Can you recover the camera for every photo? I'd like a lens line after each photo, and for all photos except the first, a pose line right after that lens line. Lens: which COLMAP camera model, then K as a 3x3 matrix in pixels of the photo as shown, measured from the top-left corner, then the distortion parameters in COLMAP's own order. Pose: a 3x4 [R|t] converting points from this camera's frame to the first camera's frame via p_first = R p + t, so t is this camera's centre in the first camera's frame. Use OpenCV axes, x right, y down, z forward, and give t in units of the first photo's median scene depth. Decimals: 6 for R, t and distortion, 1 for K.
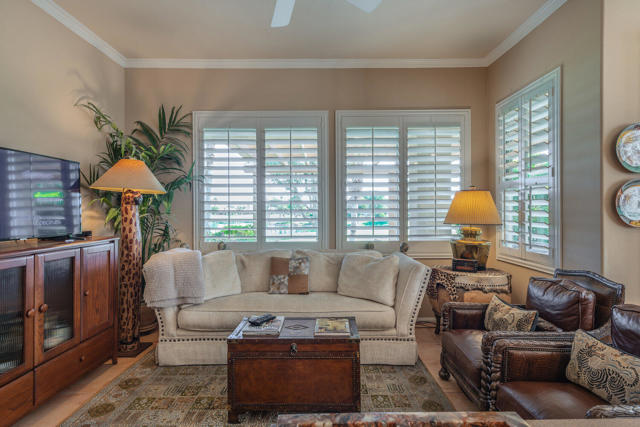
lens RADIAL K [[323.0, 0, 322.0], [0, 323.0, 211.2], [0, 0, 1]] dist [0.007486, -0.004343]
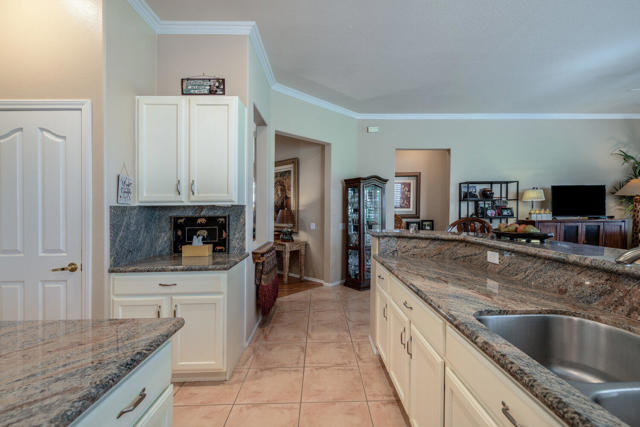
lens RADIAL K [[300.1, 0, 332.7], [0, 300.1, 217.2], [0, 0, 1]] dist [0.009664, -0.004875]
pose [[0.034845, 0.027971, -0.999001, 0.993956], [0.013428, 0.999505, 0.028454, -0.008588], [0.999303, -0.014407, 0.034452, -0.753278]]
